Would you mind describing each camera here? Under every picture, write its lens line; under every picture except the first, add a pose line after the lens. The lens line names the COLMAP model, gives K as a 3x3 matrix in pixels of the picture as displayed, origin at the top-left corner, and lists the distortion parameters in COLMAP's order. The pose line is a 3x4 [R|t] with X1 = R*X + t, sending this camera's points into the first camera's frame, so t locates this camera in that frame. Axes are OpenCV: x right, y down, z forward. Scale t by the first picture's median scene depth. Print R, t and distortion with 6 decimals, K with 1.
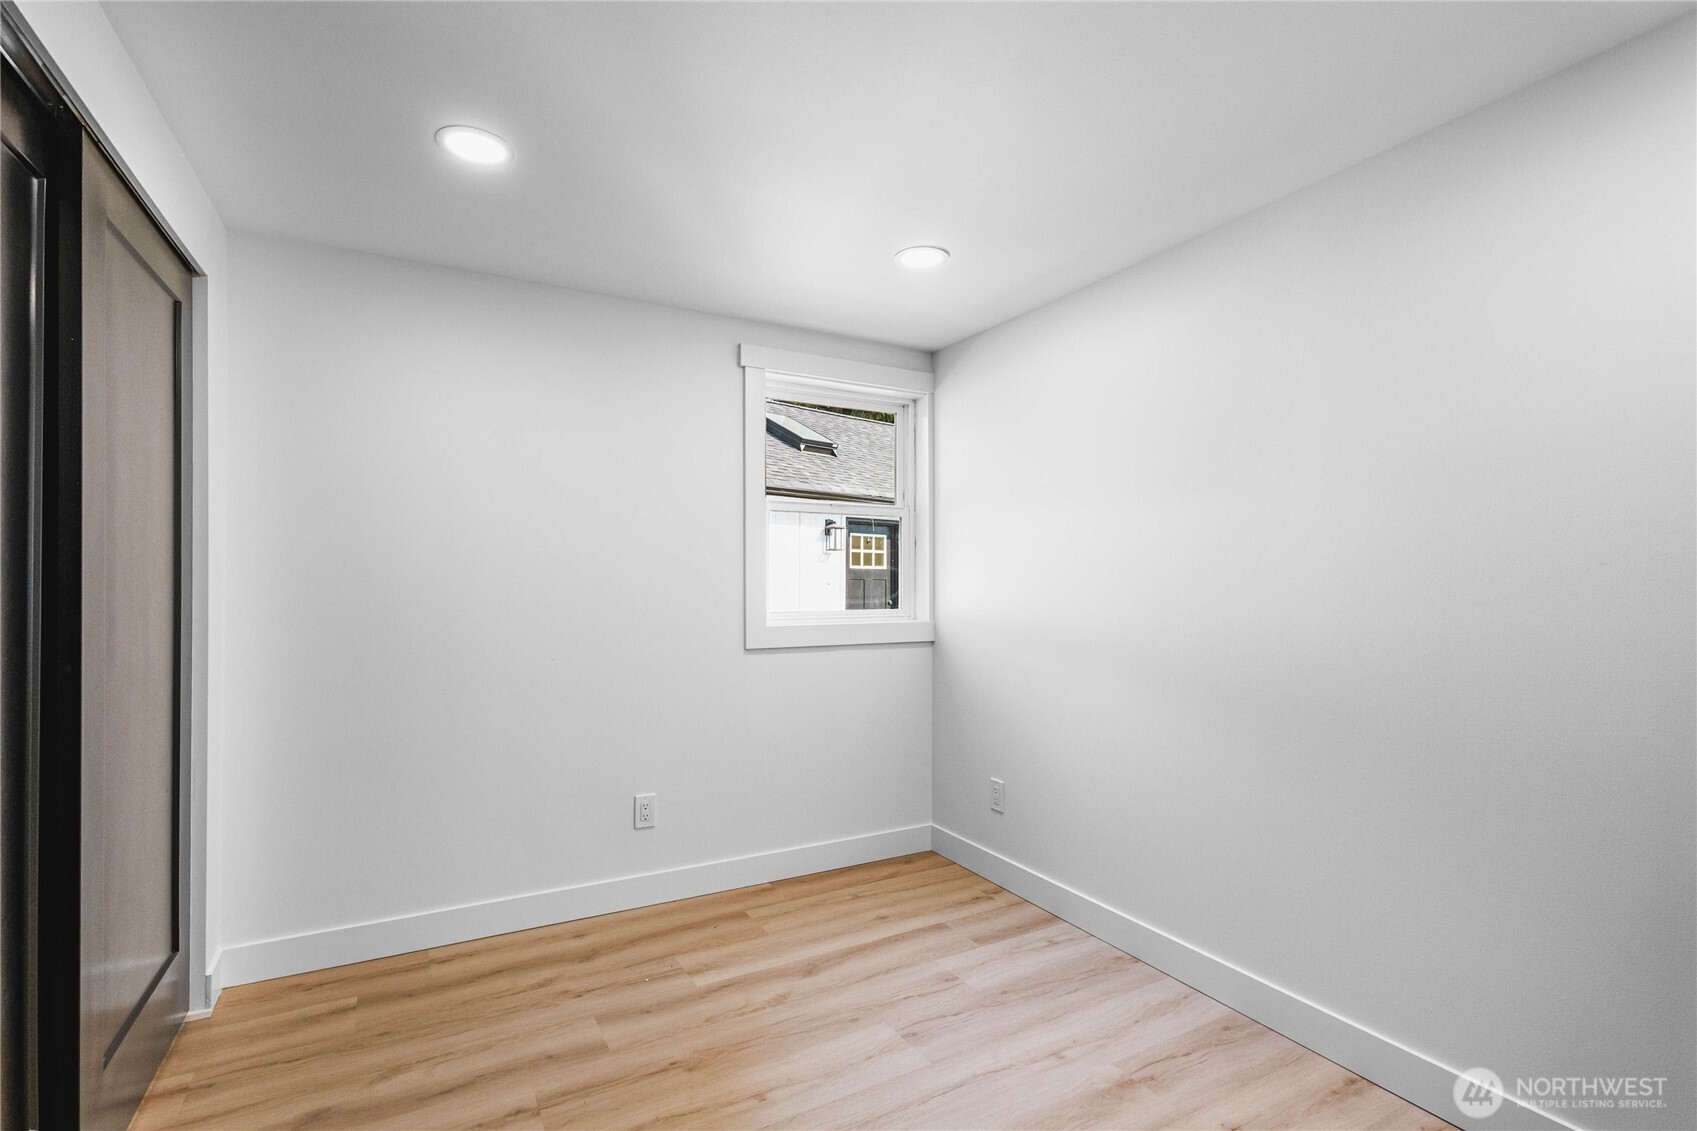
lens RADIAL K [[790.9, 0, 841.4], [0, 790.9, 570.2], [0, 0, 1]] dist [0.001147, 0.000287]
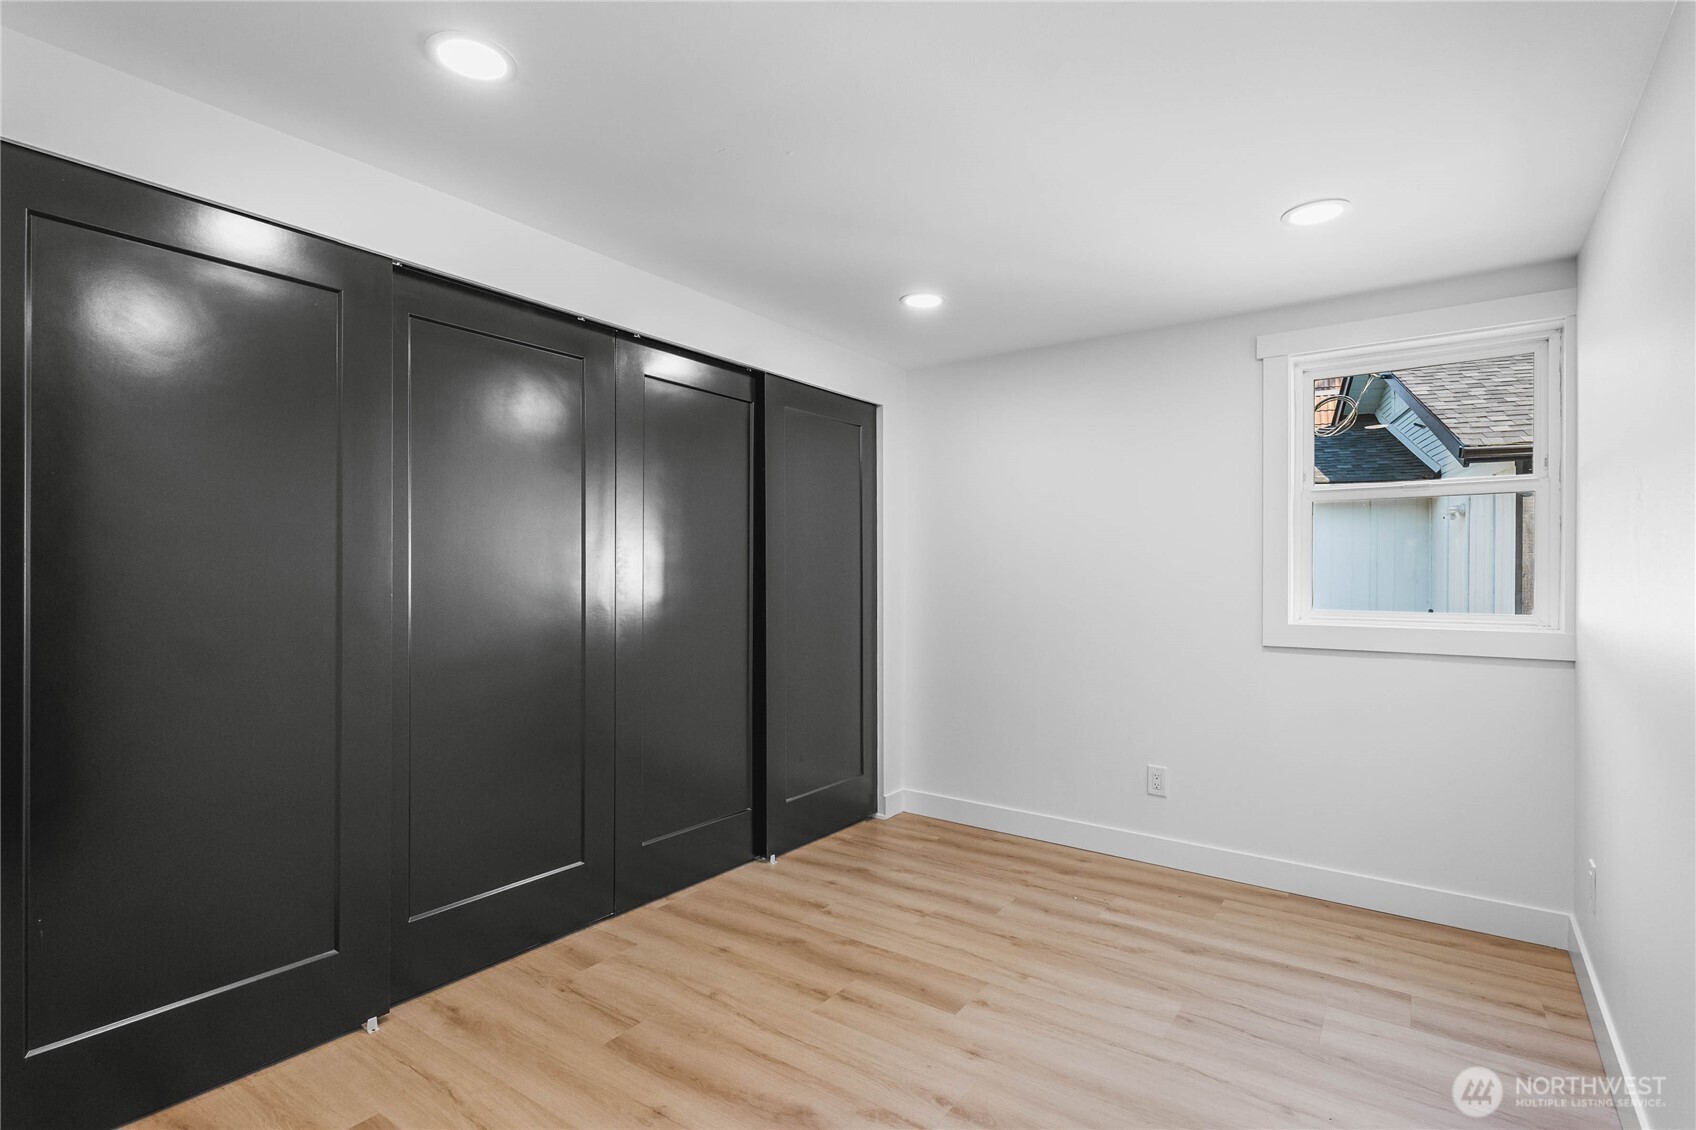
lens RADIAL K [[790.4, 0, 840.9], [0, 790.4, 569.7], [0, 0, 1]] dist [0.001147, 0.000287]
pose [[0.425655, -0.006494, -0.904862, 0.626185], [0.011988, 0.999927, -0.001537, -0.000990], [0.904806, -0.010193, 0.425702, 0.121659]]
